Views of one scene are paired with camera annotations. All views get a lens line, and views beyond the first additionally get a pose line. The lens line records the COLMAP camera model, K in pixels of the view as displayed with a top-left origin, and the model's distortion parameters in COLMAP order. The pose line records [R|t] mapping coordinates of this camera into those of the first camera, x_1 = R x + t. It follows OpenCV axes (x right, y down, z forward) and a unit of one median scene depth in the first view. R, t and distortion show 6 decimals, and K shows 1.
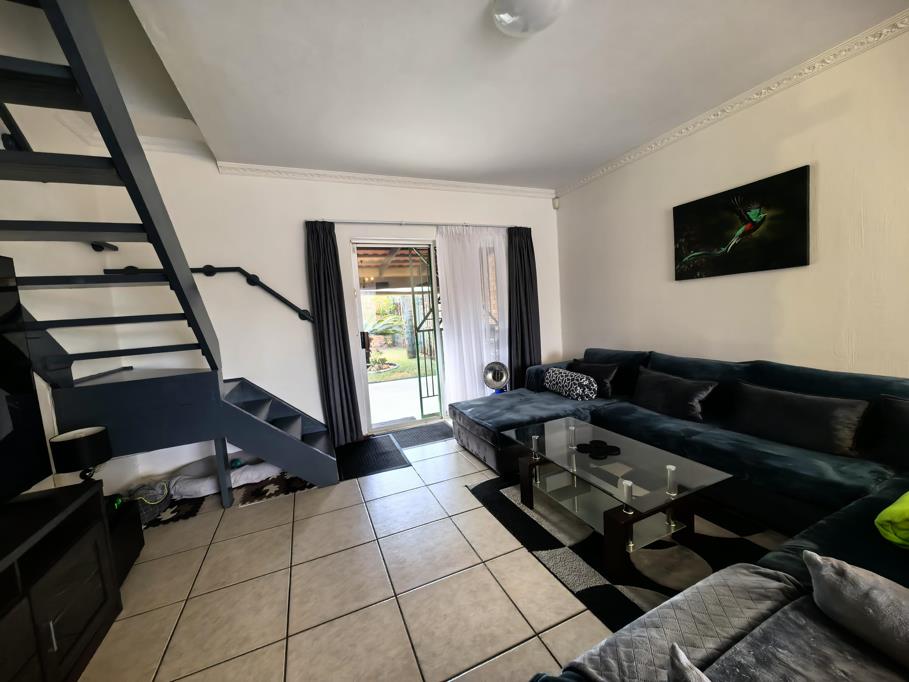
lens RADIAL K [[353.6, 0, 455.9], [0, 353.6, 340.6], [0, 0, 1]] dist [-0.004897, -0.000430]
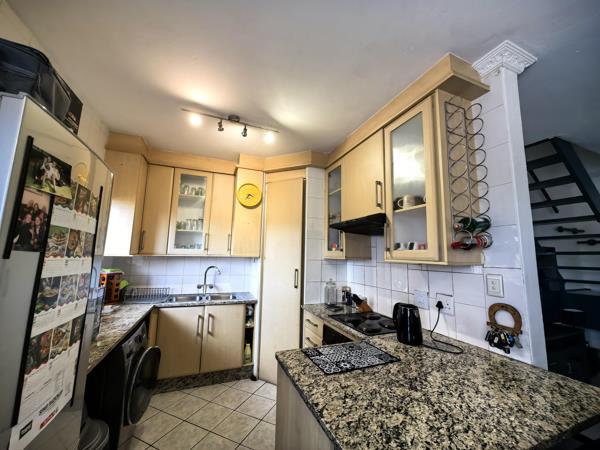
lens RADIAL K [[233.4, 0, 300.9], [0, 233.4, 224.8], [0, 0, 1]] dist [-0.004897, -0.000430]
pose [[-0.030952, -0.067208, -0.997259, 0.440609], [-0.106853, 0.992242, -0.063554, -0.027200], [0.993793, 0.104593, -0.037893, -0.591613]]
